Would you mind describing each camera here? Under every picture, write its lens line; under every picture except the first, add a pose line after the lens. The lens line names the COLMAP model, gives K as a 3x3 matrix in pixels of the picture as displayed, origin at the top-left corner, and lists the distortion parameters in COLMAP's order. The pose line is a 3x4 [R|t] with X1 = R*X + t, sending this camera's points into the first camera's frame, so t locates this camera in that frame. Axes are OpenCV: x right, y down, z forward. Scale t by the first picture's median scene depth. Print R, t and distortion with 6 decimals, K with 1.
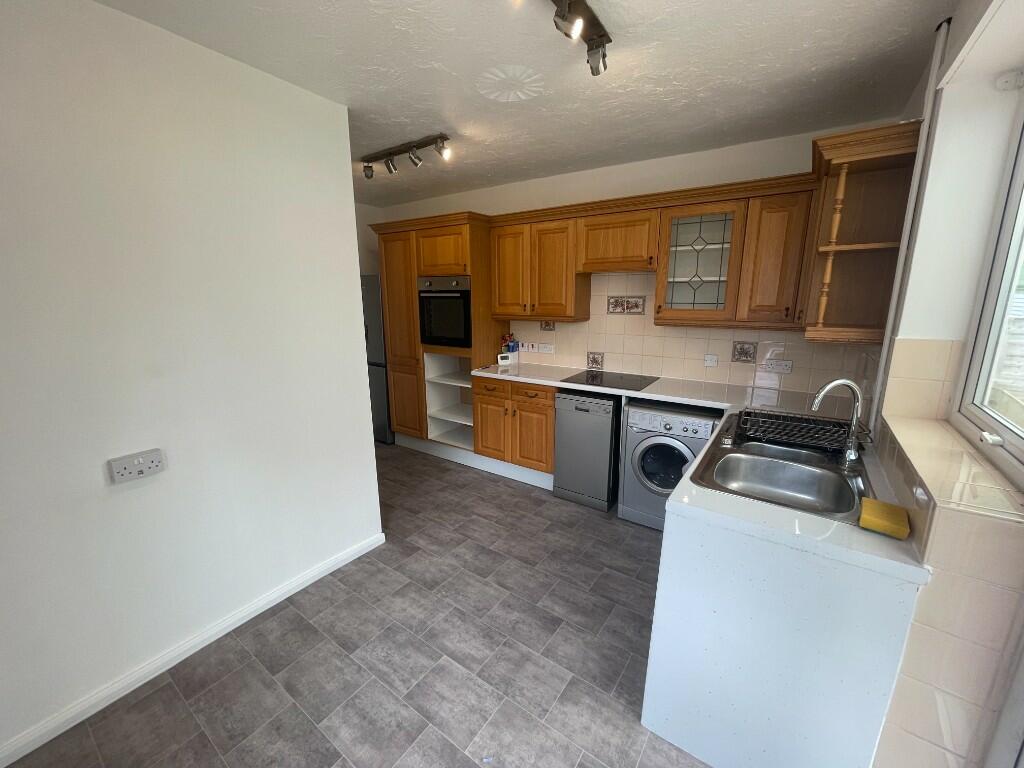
lens RADIAL K [[414.0, 0, 504.7], [0, 414.0, 382.6], [0, 0, 1]] dist [0.000150, -0.000153]
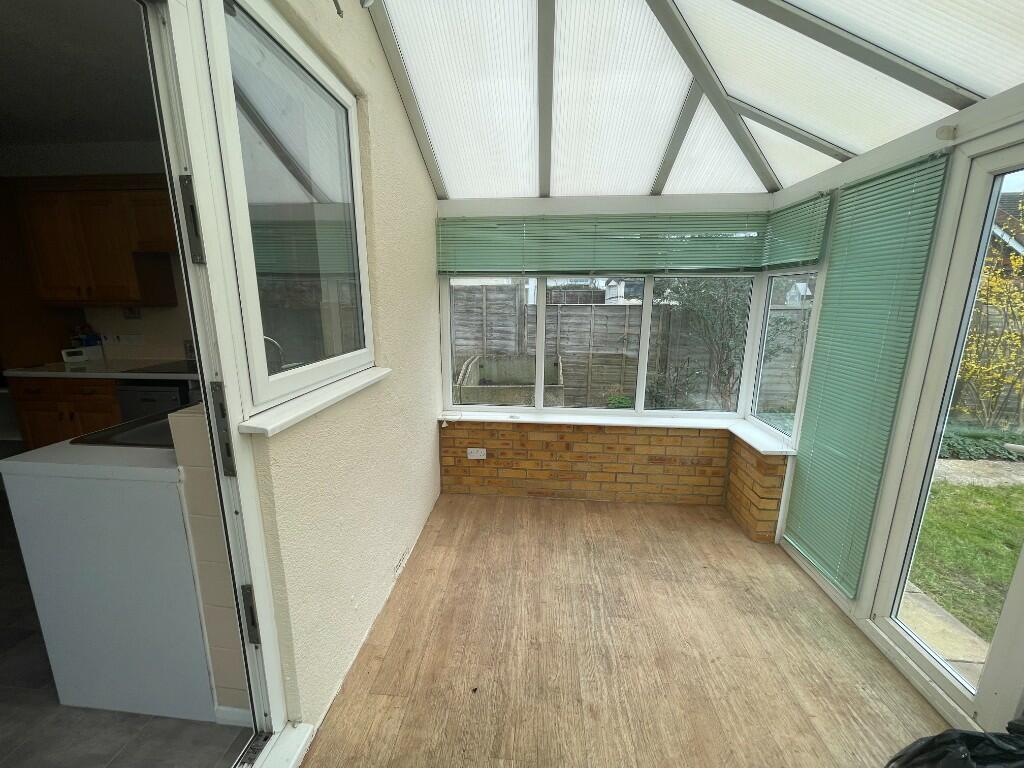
lens RADIAL K [[414.0, 0, 504.7], [0, 414.0, 382.6], [0, 0, 1]] dist [0.000150, -0.000153]
pose [[0.861426, -0.096251, 0.498680, 0.368368], [0.097855, 0.994935, 0.022999, 0.072964], [-0.498368, 0.028987, 0.866481, -0.169439]]
